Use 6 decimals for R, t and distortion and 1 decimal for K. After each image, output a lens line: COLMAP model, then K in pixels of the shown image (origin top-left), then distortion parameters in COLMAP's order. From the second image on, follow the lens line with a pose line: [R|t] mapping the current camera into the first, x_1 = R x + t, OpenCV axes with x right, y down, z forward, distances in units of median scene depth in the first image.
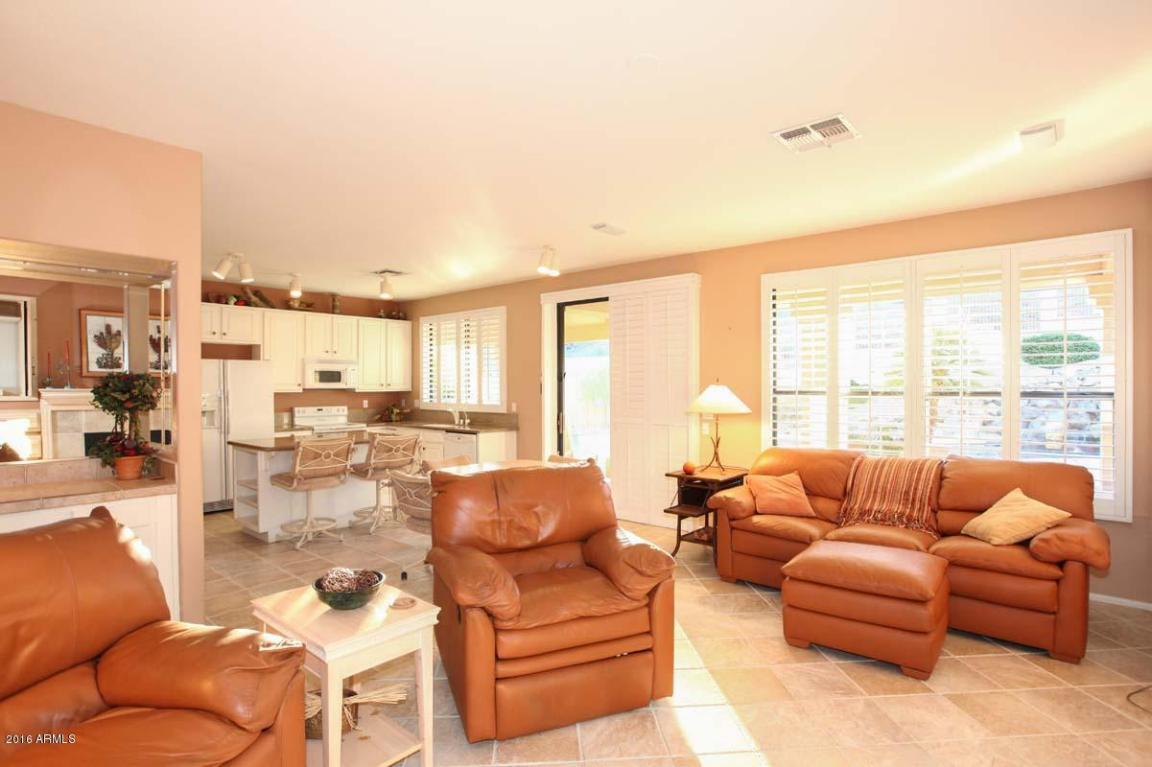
lens RADIAL K [[579.8, 0, 569.2], [0, 579.8, 384.6], [0, 0, 1]] dist [-0.030110, 0.005334]
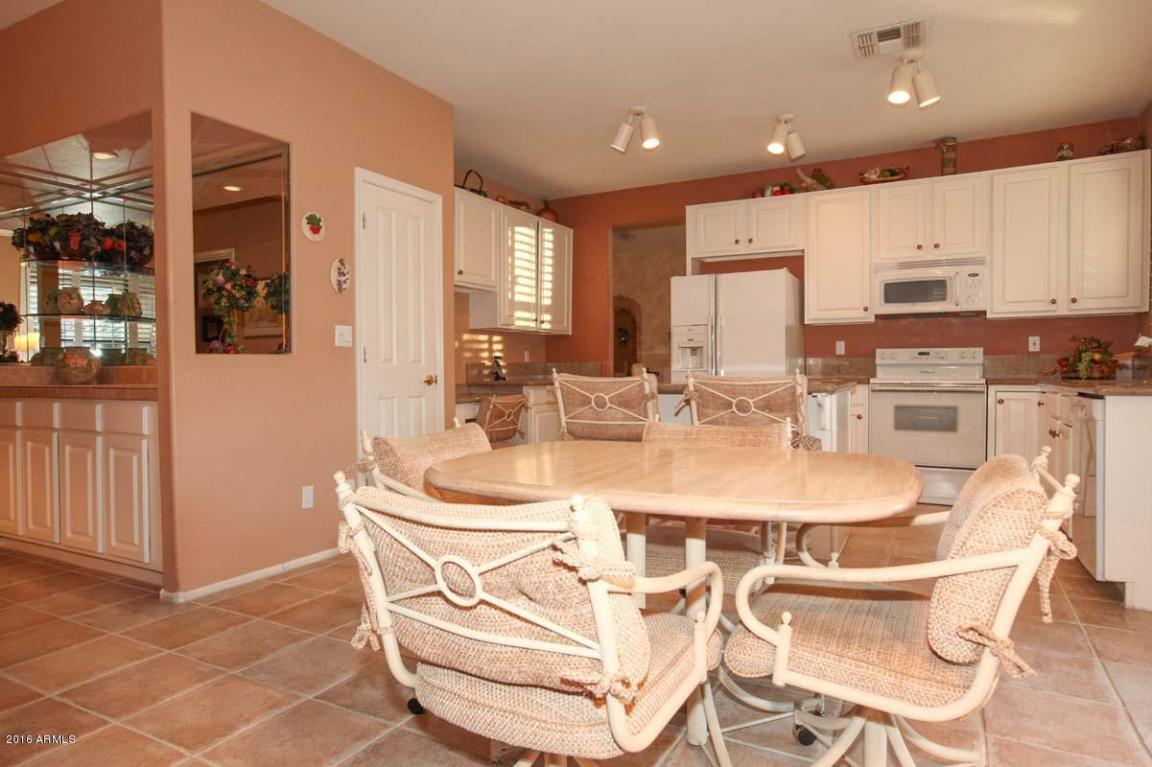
lens RADIAL K [[698.2, 0, 576.0], [0, 698.2, 381.5], [0, 0, 1]] dist [-0.001088, -0.000196]
pose [[0.223989, 0.014784, -0.974479, 0.160171], [0.001878, 0.999877, 0.015601, 0.060789], [0.974590, -0.005324, 0.223934, 0.522140]]
